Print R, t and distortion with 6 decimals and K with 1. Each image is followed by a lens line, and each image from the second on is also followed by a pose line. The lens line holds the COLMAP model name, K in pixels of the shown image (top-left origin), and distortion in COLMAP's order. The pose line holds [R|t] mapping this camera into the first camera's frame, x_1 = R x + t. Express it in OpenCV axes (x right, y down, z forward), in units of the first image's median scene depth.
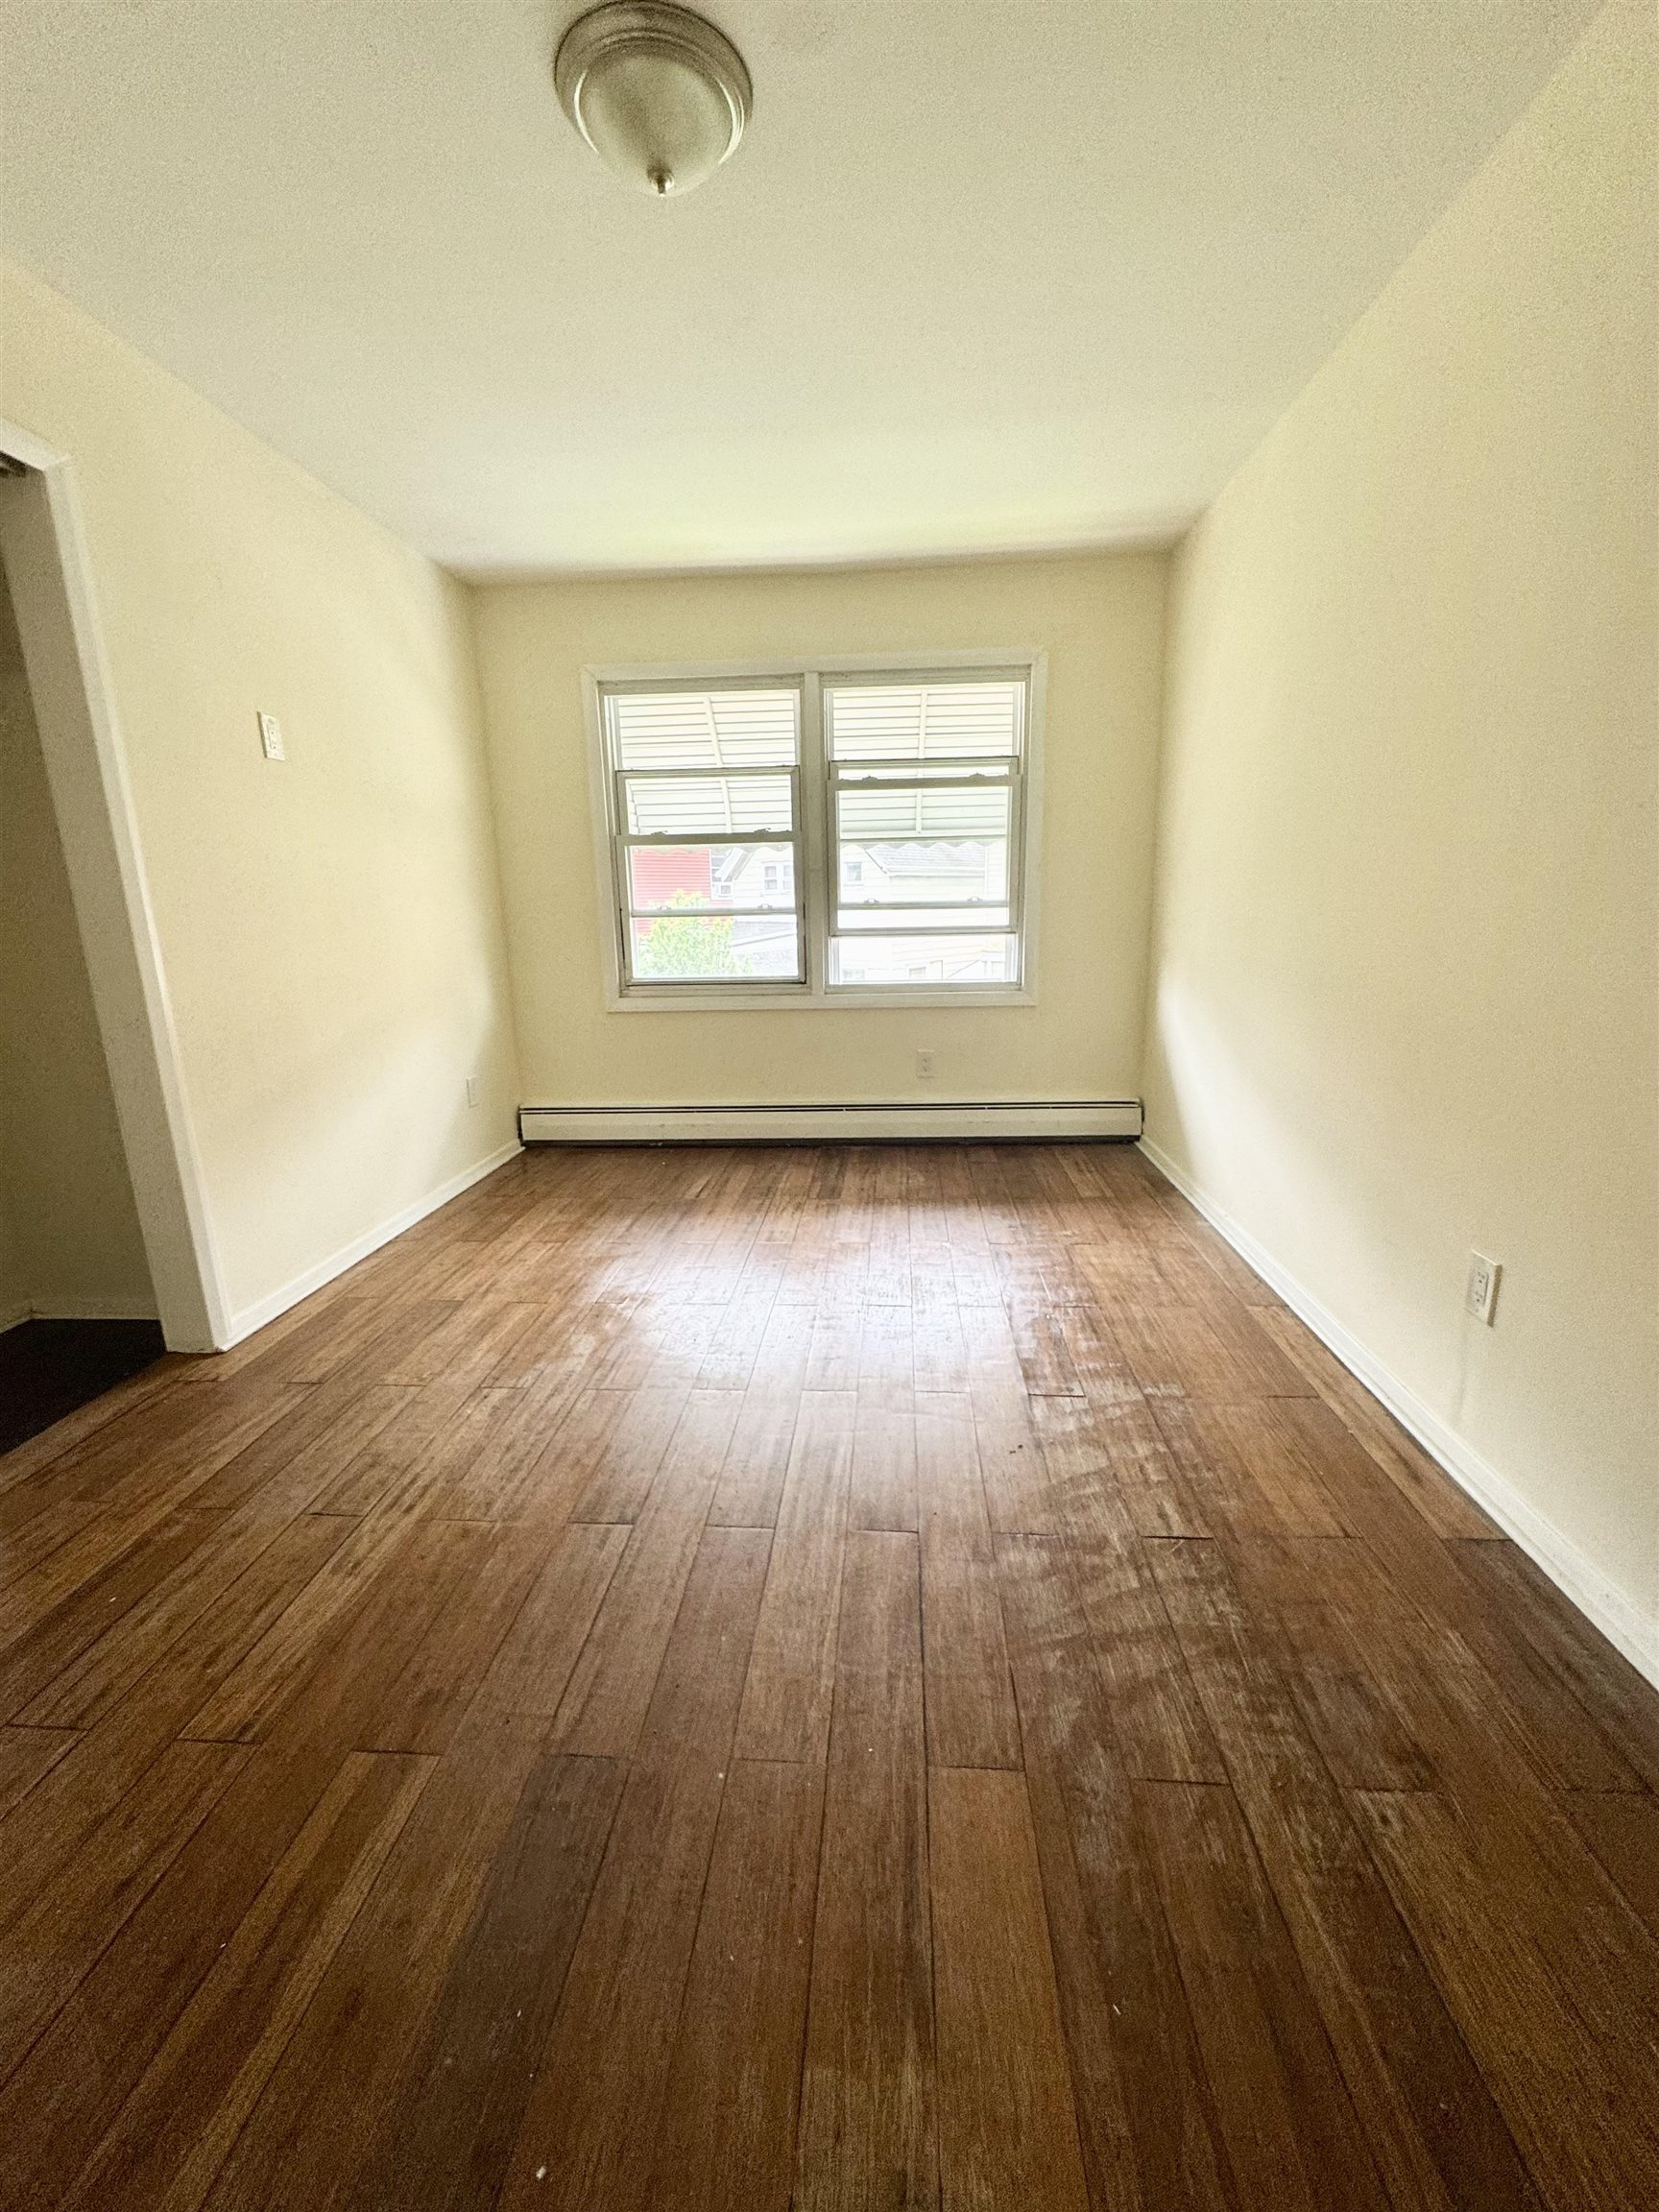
lens RADIAL K [[881.3, 0, 866.0], [0, 881.3, 1083.7], [0, 0, 1]] dist [-0.004488, 0.000253]
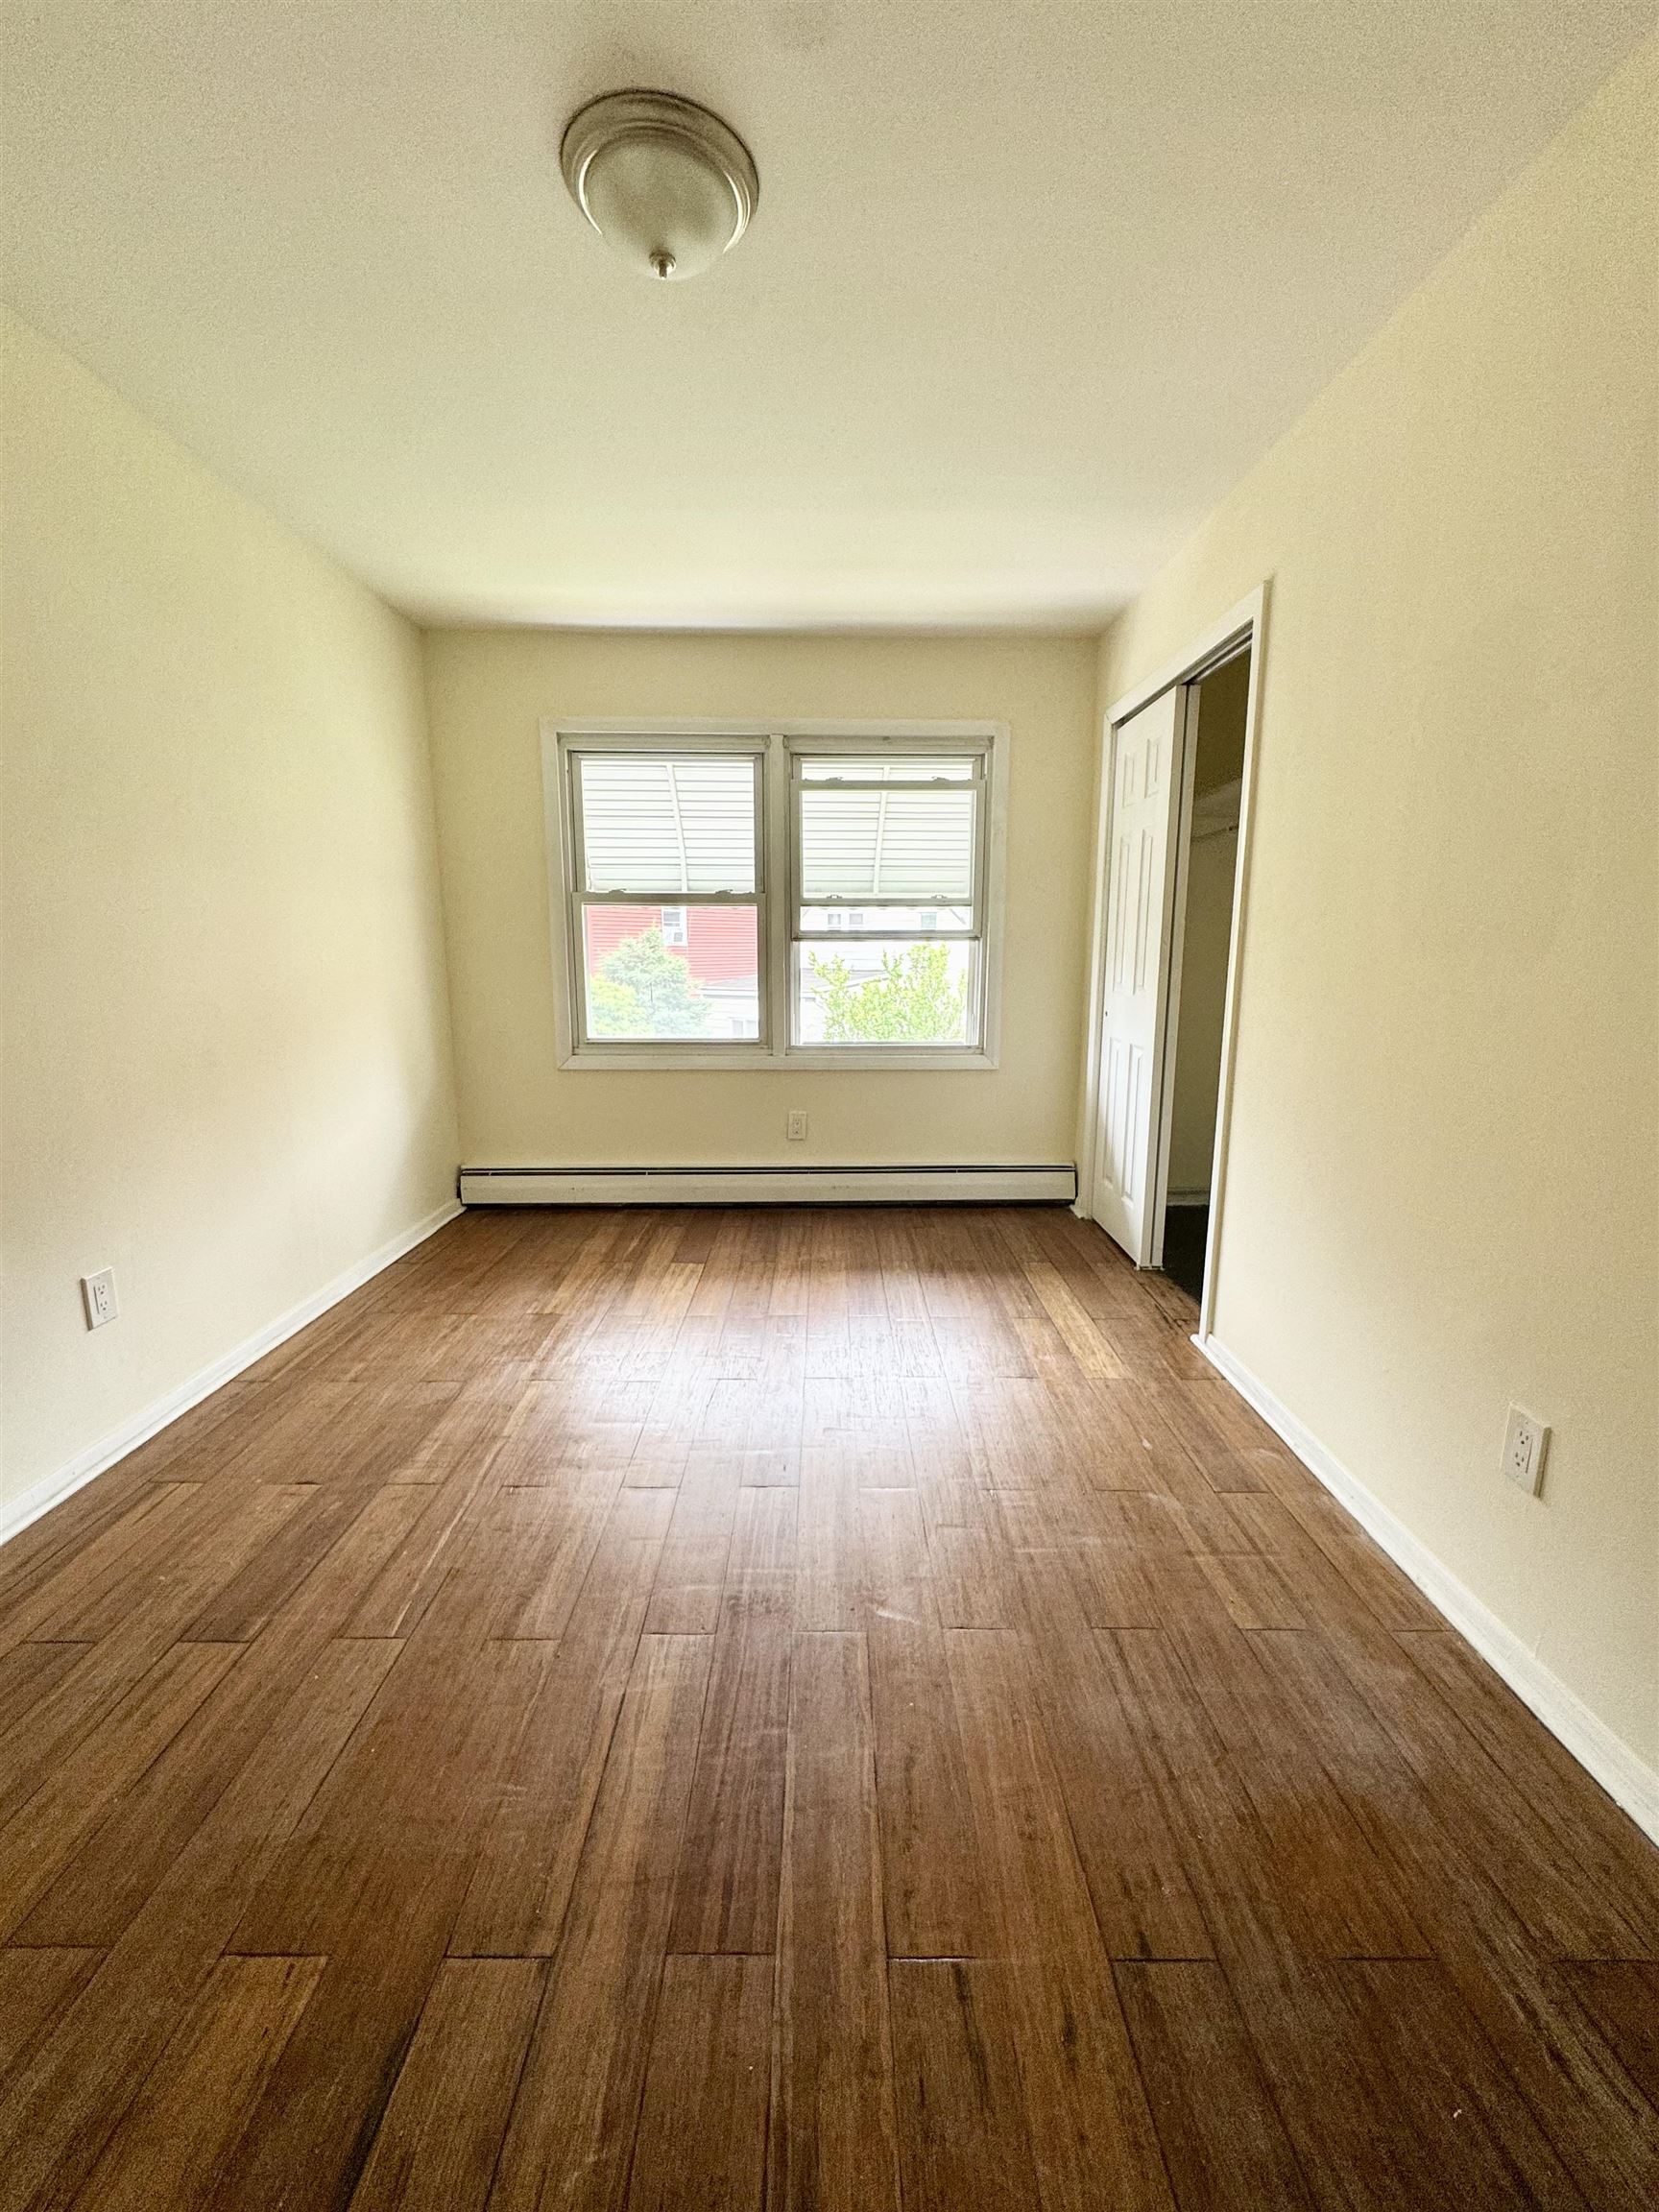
lens RADIAL K [[881.3, 0, 828.2], [0, 881.3, 1100.8], [0, 0, 1]] dist [-0.004488, 0.000253]
pose [[0.995046, 0.008812, 0.099026, -0.134020], [-0.003769, 0.998692, -0.050998, 0.000694], [-0.099346, 0.050372, 0.993777, 0.007607]]
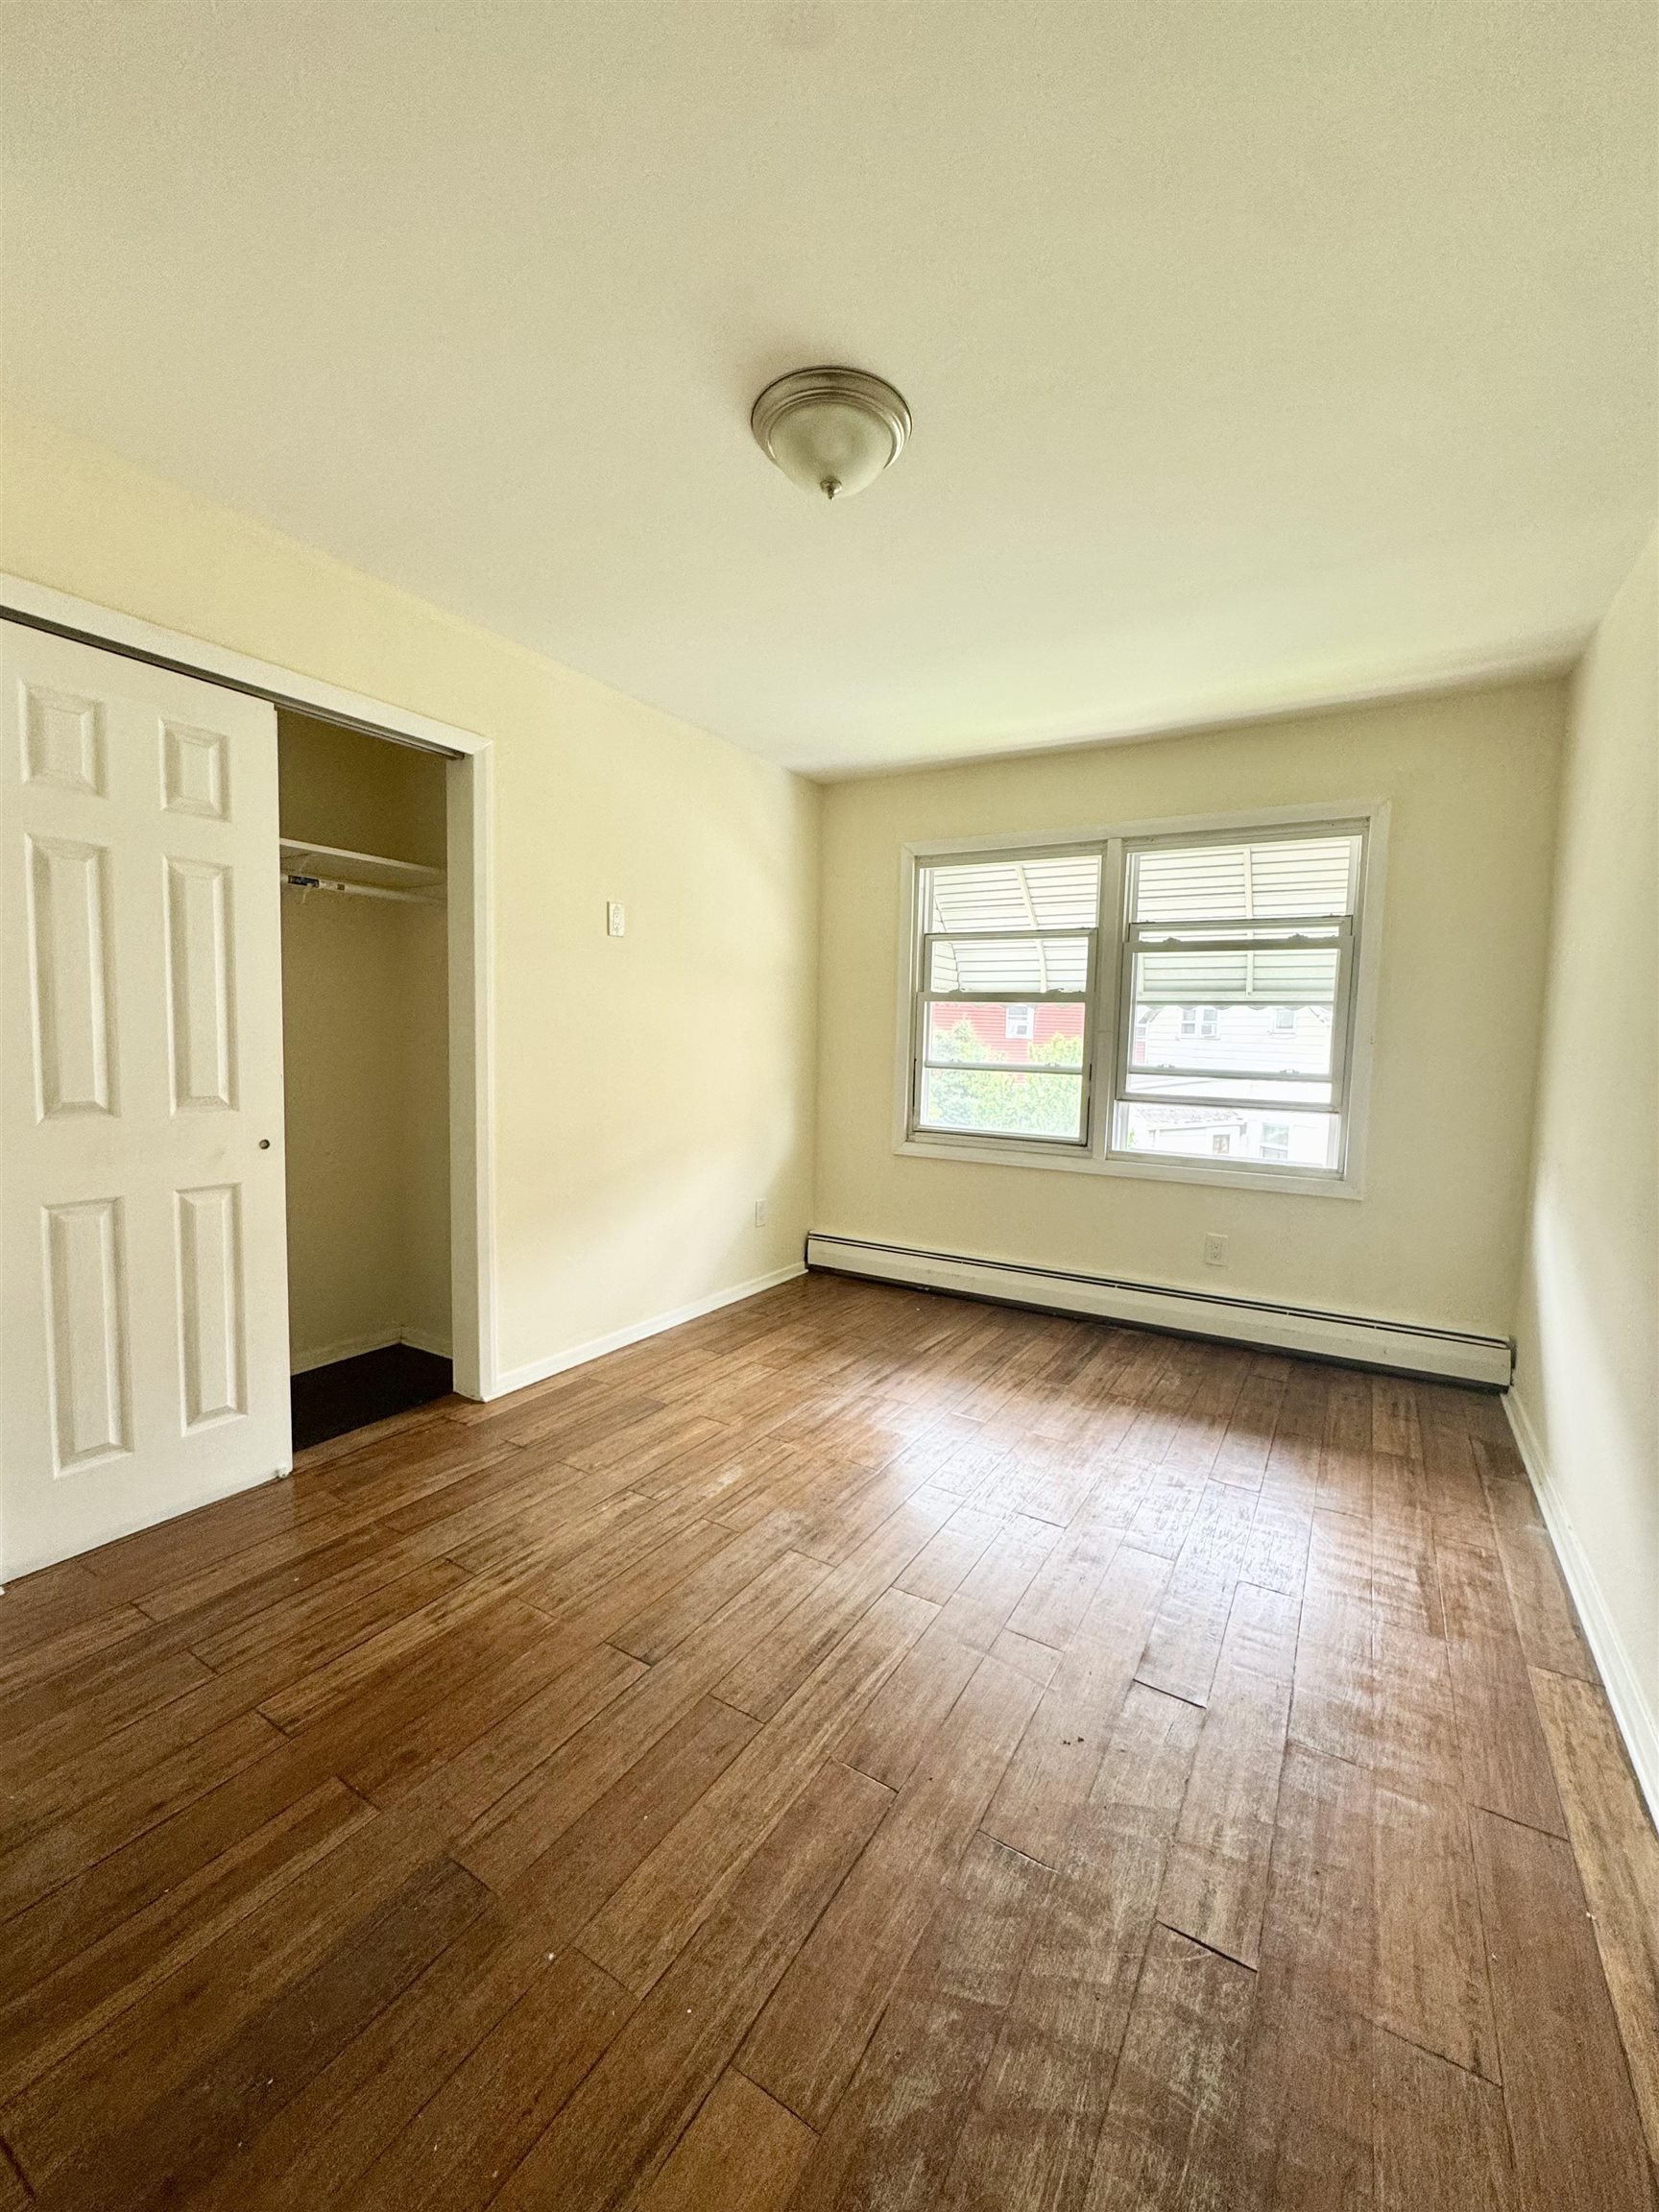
lens RADIAL K [[881.3, 0, 826.3], [0, 881.3, 1092.5], [0, 0, 1]] dist [-0.004488, 0.000253]
pose [[0.889145, 0.073229, -0.451729, 0.154721], [-0.138545, 0.983864, -0.113208, -0.034402], [0.436150, 0.163243, 0.884943, 0.029446]]
